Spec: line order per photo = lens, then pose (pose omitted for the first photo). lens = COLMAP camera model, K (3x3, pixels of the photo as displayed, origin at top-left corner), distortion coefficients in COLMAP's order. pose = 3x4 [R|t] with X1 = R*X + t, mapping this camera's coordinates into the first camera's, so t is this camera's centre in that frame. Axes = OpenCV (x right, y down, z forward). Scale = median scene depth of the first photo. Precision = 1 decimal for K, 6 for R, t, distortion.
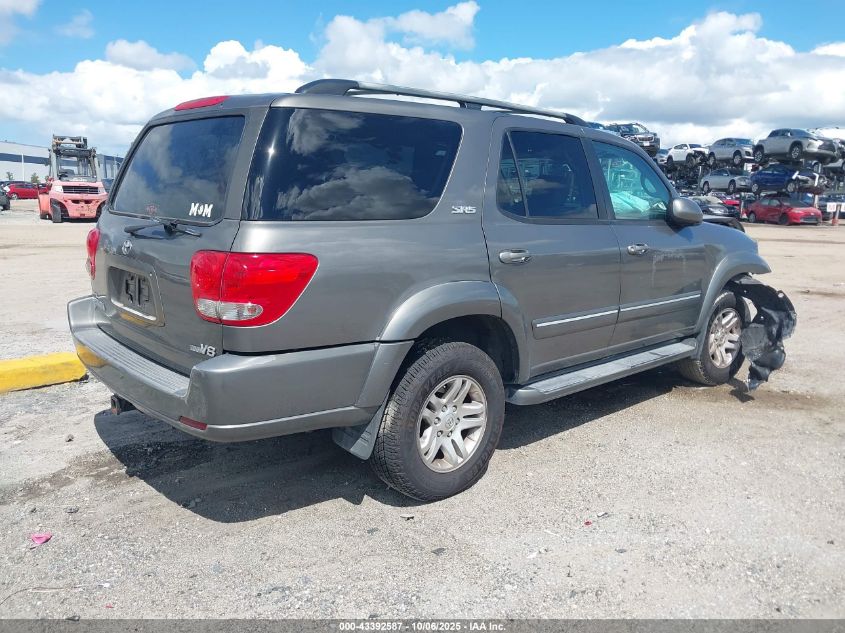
lens RADIAL K [[675.3, 0, 446.7], [0, 675.3, 313.6], [0, 0, 1]] dist [0.001239, -0.008741]
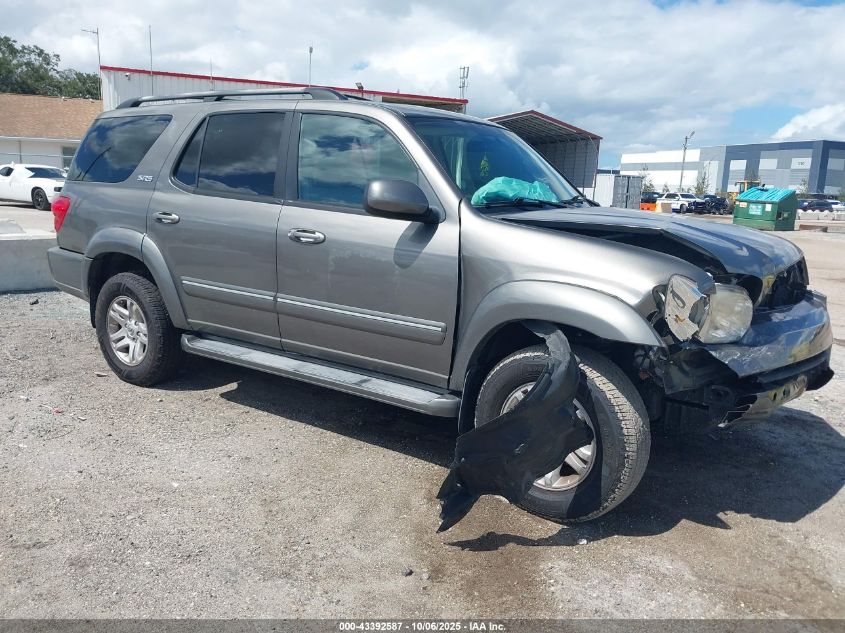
lens RADIAL K [[662.0, 0, 422.5], [0, 662.0, 316.5], [0, 0, 1]] dist [-0.002085, -0.008370]
pose [[0.225343, 0.185119, -0.956531, 0.185178], [-0.211498, 0.967666, 0.137448, -0.023523], [0.951047, 0.171331, 0.257209, 0.154209]]
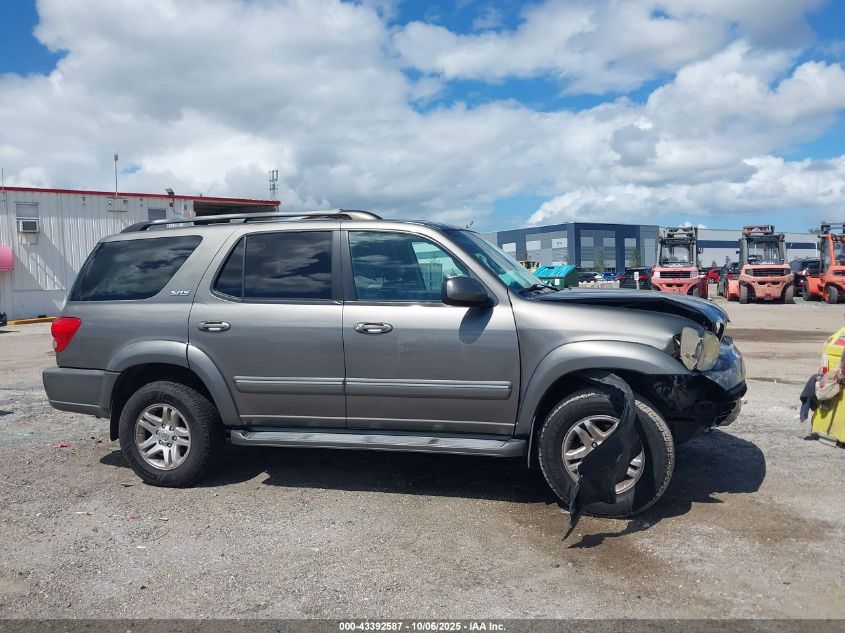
lens RADIAL K [[662.0, 0, 422.5], [0, 662.0, 316.5], [0, 0, 1]] dist [-0.002085, -0.008370]
pose [[0.508437, 0.019366, -0.860882, 0.195584], [-0.117880, 0.991900, -0.047307, -0.012281], [0.852993, 0.125533, 0.506601, 0.089760]]
